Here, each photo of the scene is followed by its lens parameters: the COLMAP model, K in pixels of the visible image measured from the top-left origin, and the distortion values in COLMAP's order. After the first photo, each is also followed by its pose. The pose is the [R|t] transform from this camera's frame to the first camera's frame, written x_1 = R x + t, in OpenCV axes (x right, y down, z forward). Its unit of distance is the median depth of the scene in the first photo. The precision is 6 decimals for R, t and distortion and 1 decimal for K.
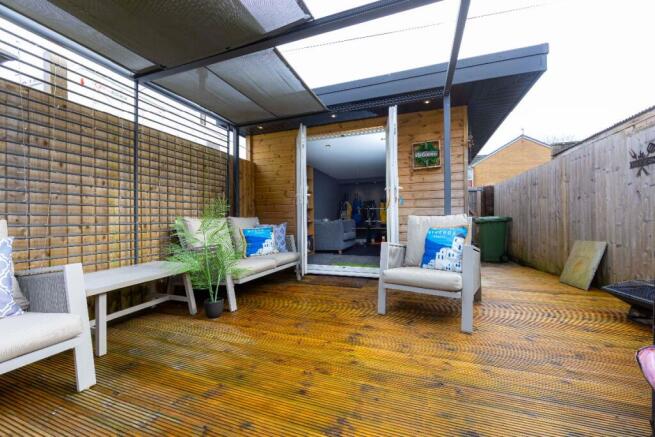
lens RADIAL K [[254.4, 0, 325.5], [0, 254.4, 220.4], [0, 0, 1]] dist [-0.014005, -0.000250]
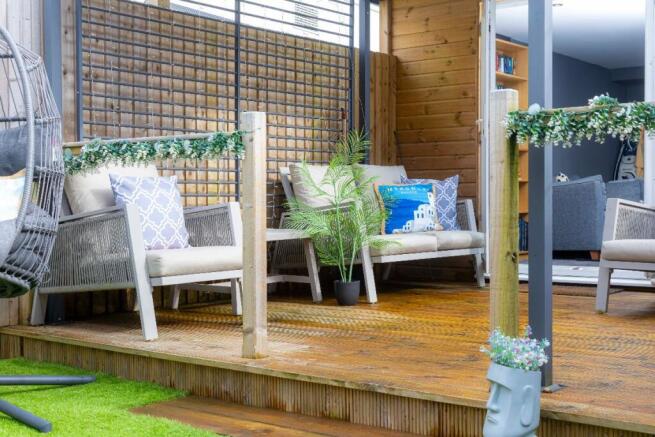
lens RADIAL K [[962.5, 0, 326.7], [0, 962.5, 218.5], [0, 0, 1]] dist [0.180974, 0.000000]
pose [[0.952290, 0.009415, -0.305051, 0.212795], [-0.003620, 0.999802, 0.019558, 0.065390], [0.305174, -0.017520, 0.952135, -1.059141]]
